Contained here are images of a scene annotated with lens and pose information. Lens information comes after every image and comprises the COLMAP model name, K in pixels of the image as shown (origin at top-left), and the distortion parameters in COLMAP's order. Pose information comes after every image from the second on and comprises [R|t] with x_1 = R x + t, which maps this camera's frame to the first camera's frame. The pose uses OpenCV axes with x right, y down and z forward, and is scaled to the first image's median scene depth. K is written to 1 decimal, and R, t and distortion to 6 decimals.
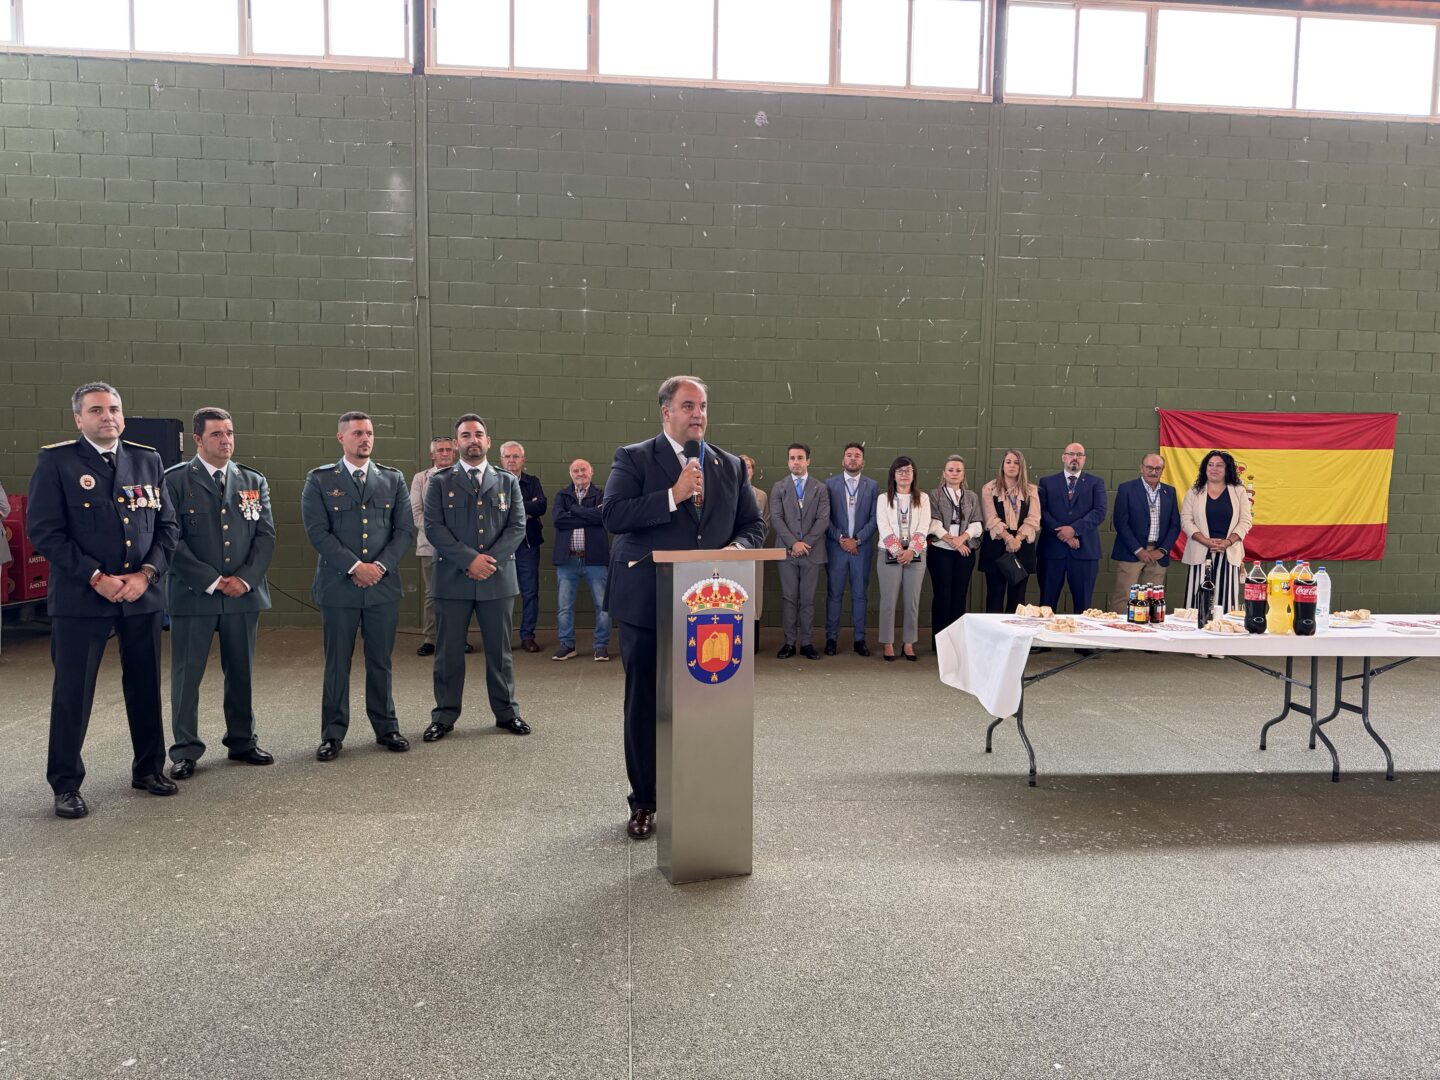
lens RADIAL K [[1020.4, 0, 720.0], [0, 1020.4, 540.0], [0, 0, 1]] dist [0.122845, -0.154154]
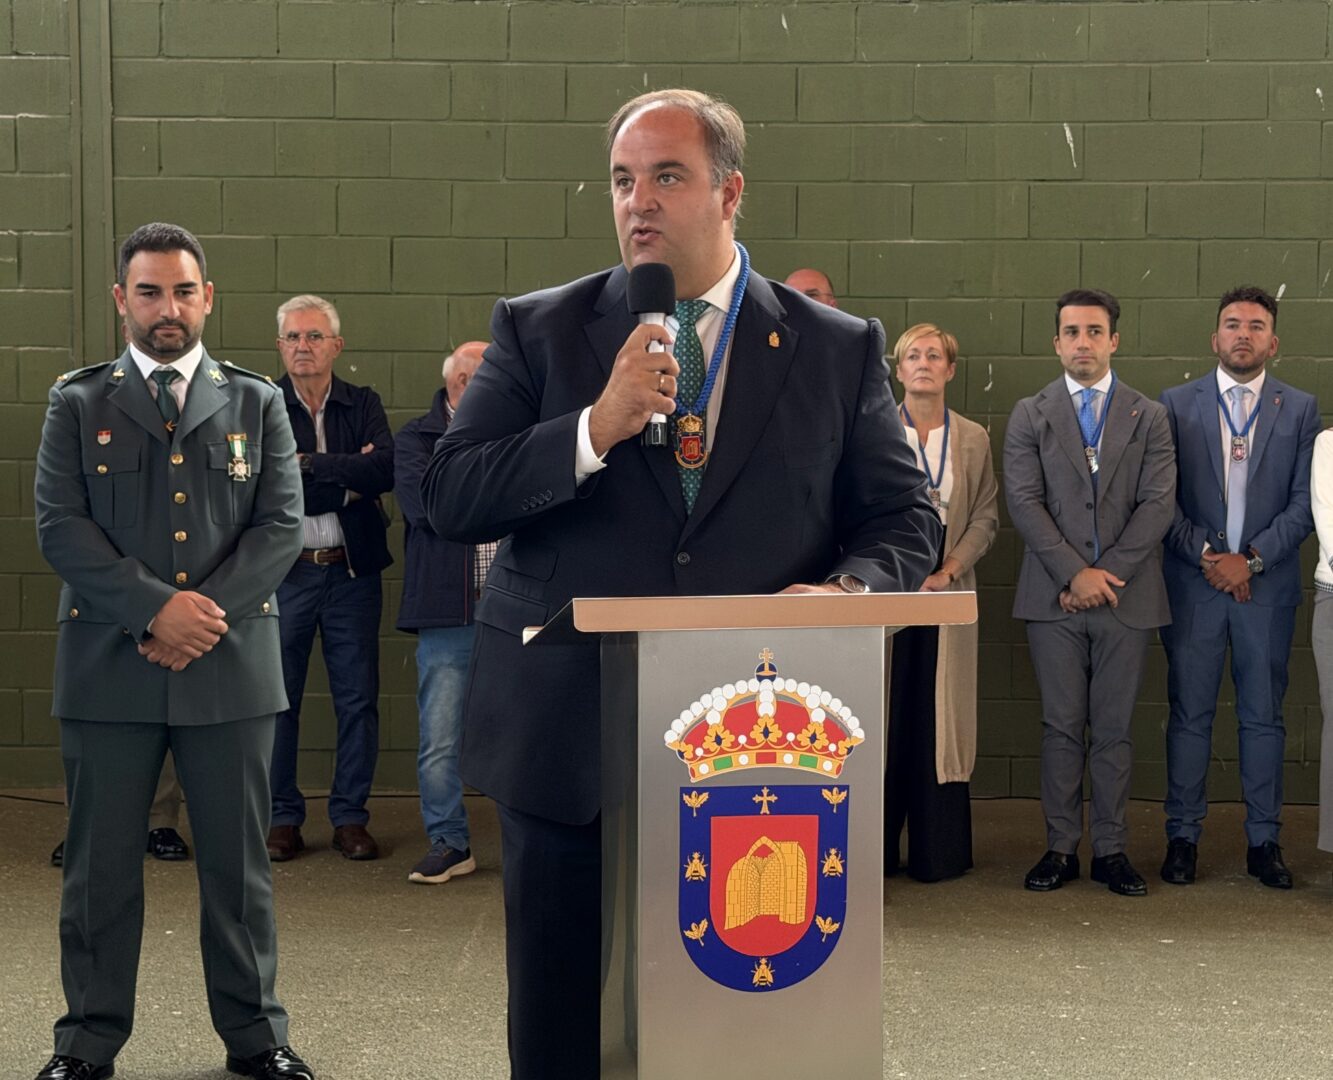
lens RADIAL K [[2651.0, 0, 608.4], [0, 2651.0, 540.5], [0, 0, 1]] dist [0.087227, 0.321849]
pose [[0.992942, 0.001350, -0.118593, 0.031755], [-0.001990, 0.999984, -0.005280, -0.002379], [0.118584, 0.005479, 0.992929, 0.080500]]
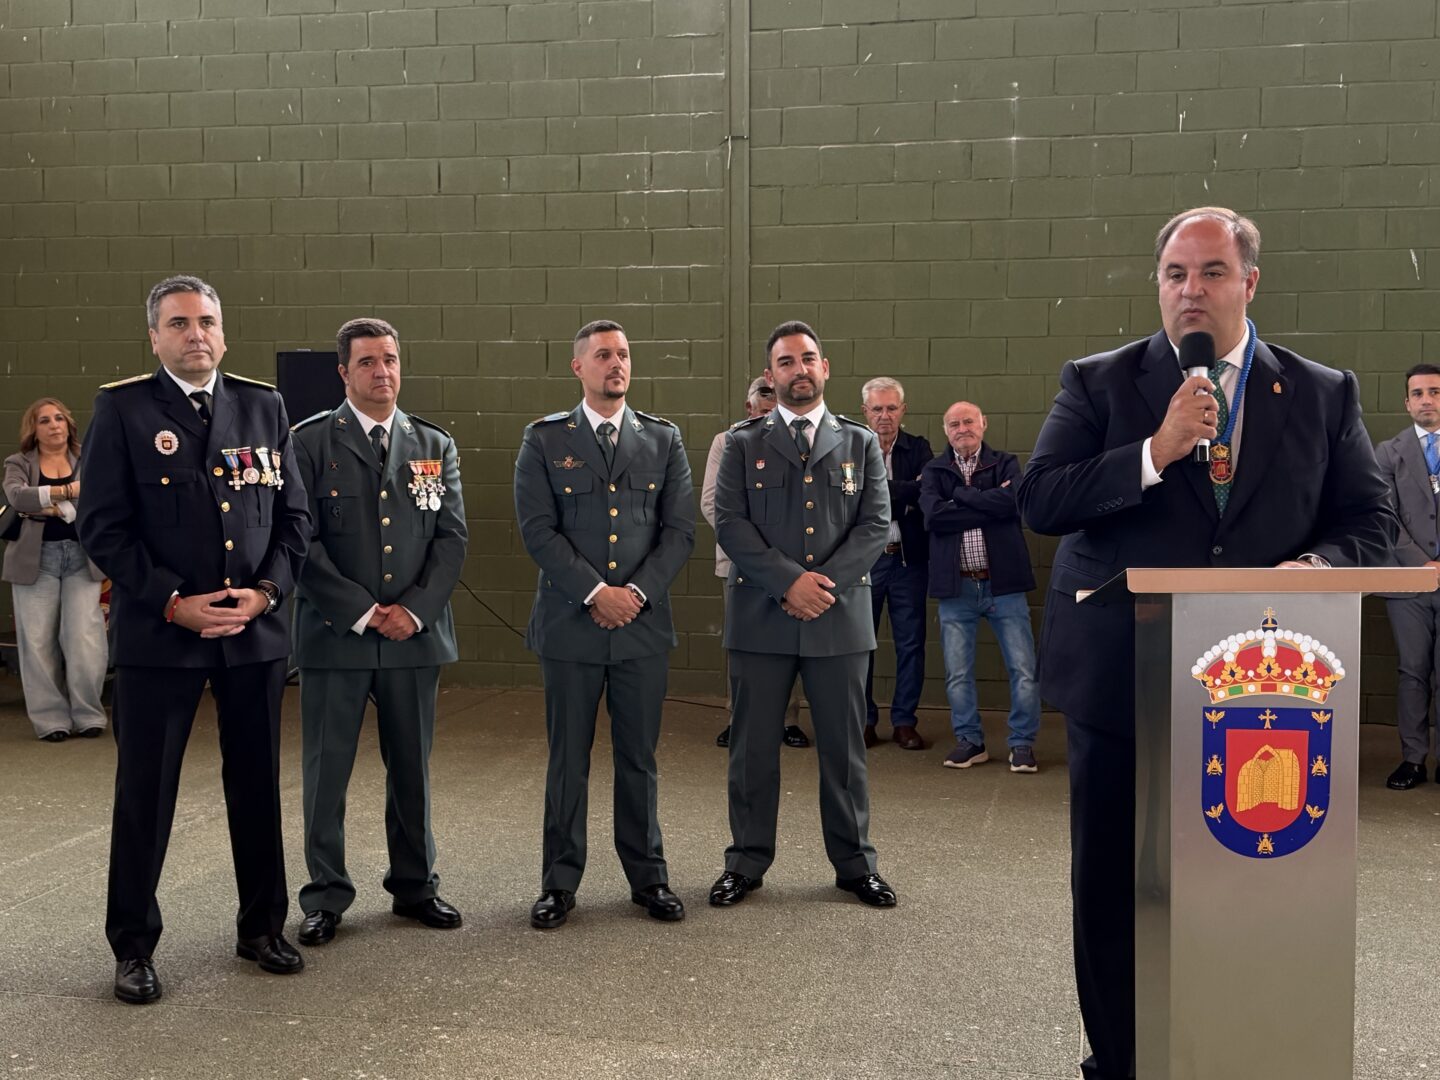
lens RADIAL K [[1692.9, 0, 720.0], [0, 1692.9, 540.0], [0, 0, 1]] dist [0.188345, -0.393020]
pose [[0.953945, 0.008412, -0.299863, -0.005487], [-0.011058, 0.999913, -0.007127, 0.003359], [0.299777, 0.010115, 0.953956, 0.120326]]
